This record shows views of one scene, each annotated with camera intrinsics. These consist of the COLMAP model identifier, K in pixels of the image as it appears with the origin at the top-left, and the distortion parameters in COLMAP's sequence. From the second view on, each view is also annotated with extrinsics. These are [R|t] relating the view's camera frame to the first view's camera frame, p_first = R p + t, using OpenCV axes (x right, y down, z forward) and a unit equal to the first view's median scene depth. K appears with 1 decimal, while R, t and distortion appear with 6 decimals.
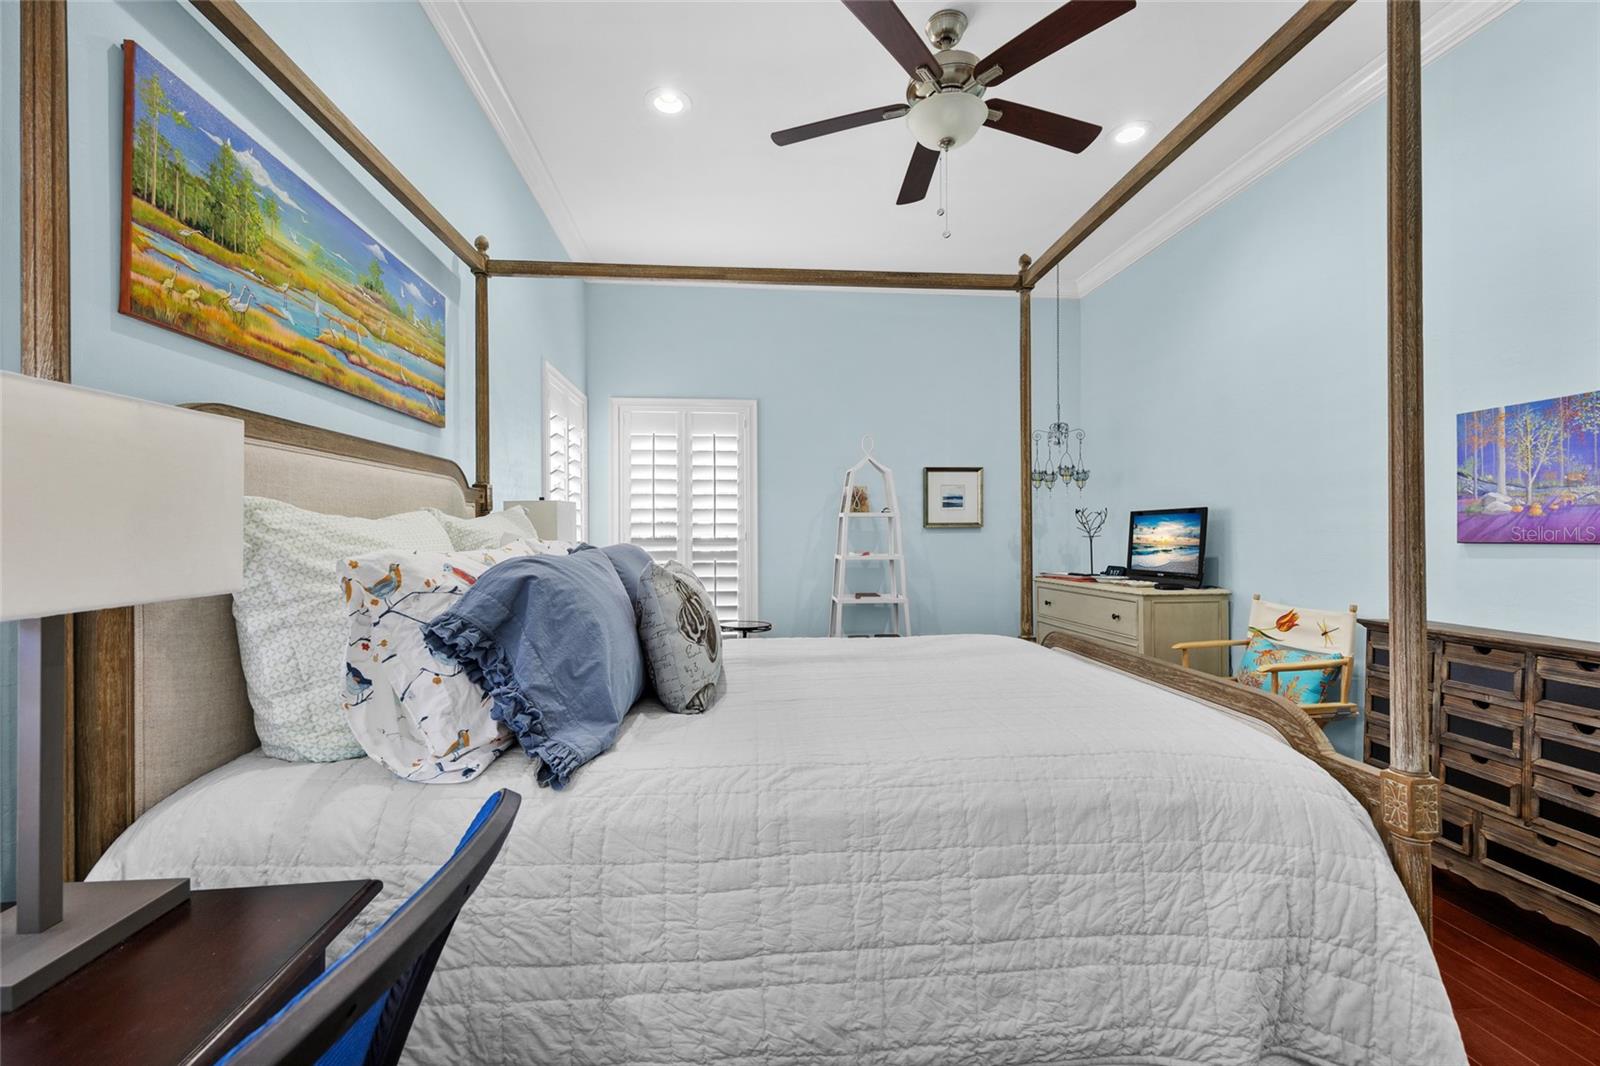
lens RADIAL K [[651.6, 0, 788.9], [0, 651.6, 541.5], [0, 0, 1]] dist [0.000739, -0.000343]
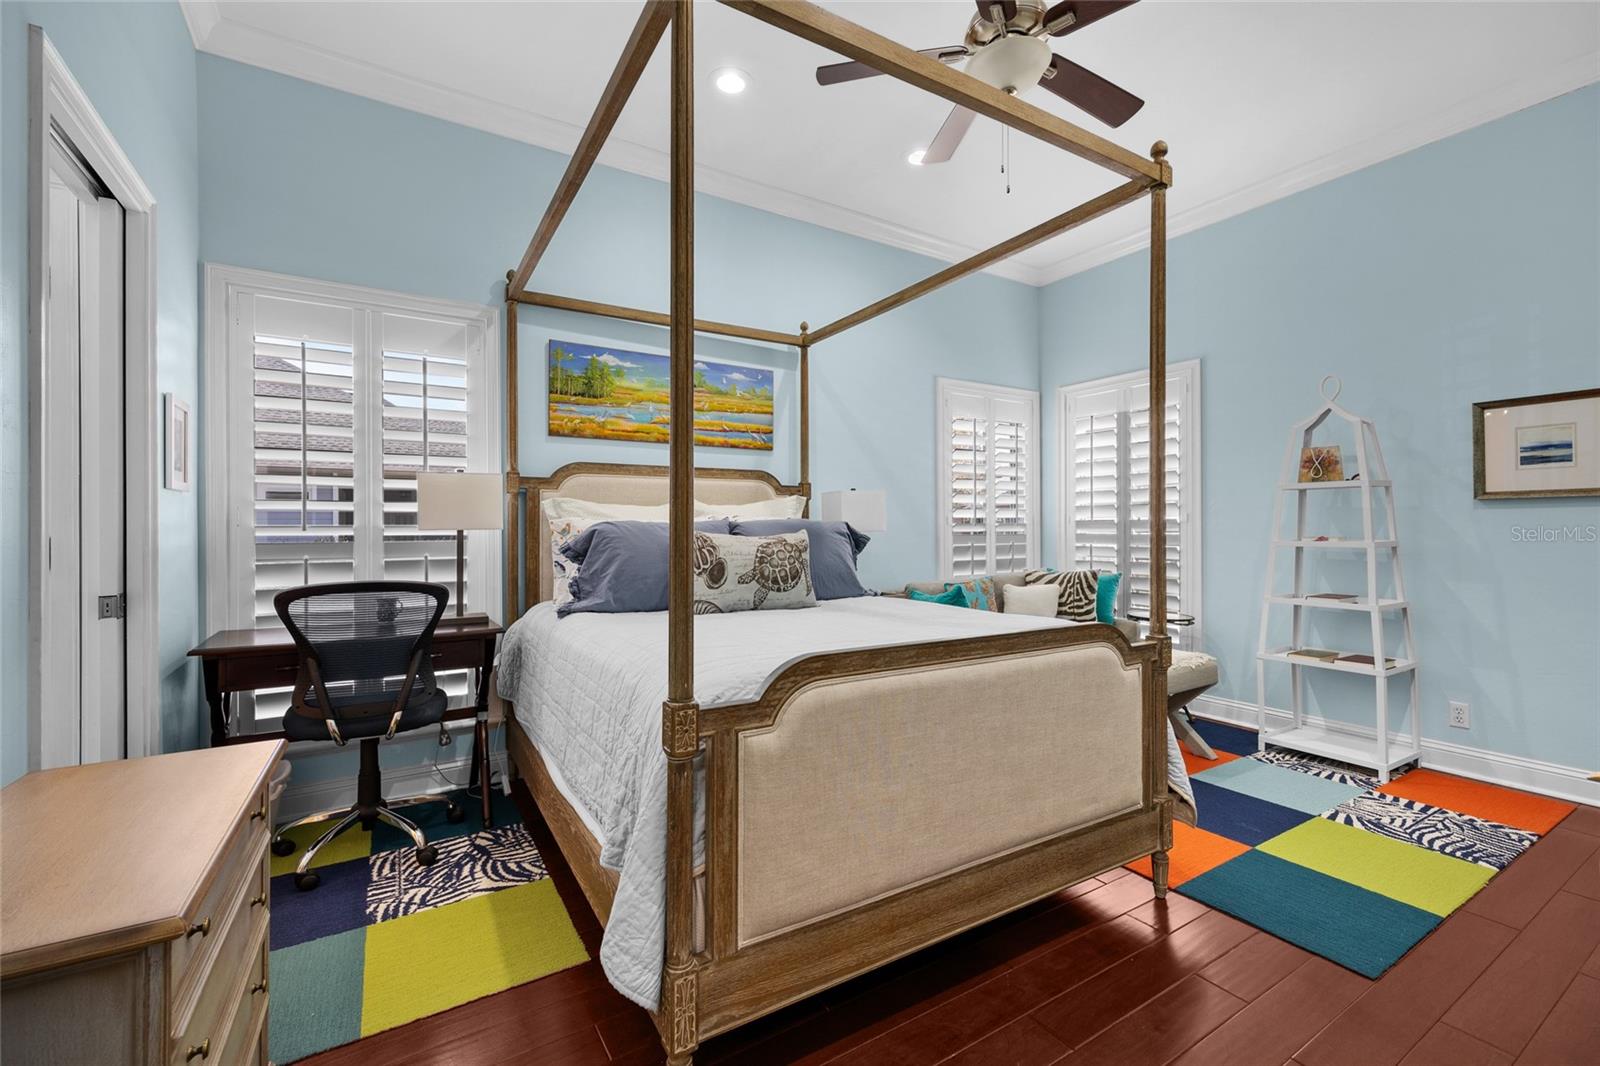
lens RADIAL K [[651.6, 0, 797.3], [0, 651.6, 529.9], [0, 0, 1]] dist [0.000739, -0.000343]
pose [[0.456648, -0.000770, -0.889647, 1.497626], [-0.010171, 0.999930, -0.006086, 0.052212], [0.889589, 0.011828, 0.456608, 0.495003]]
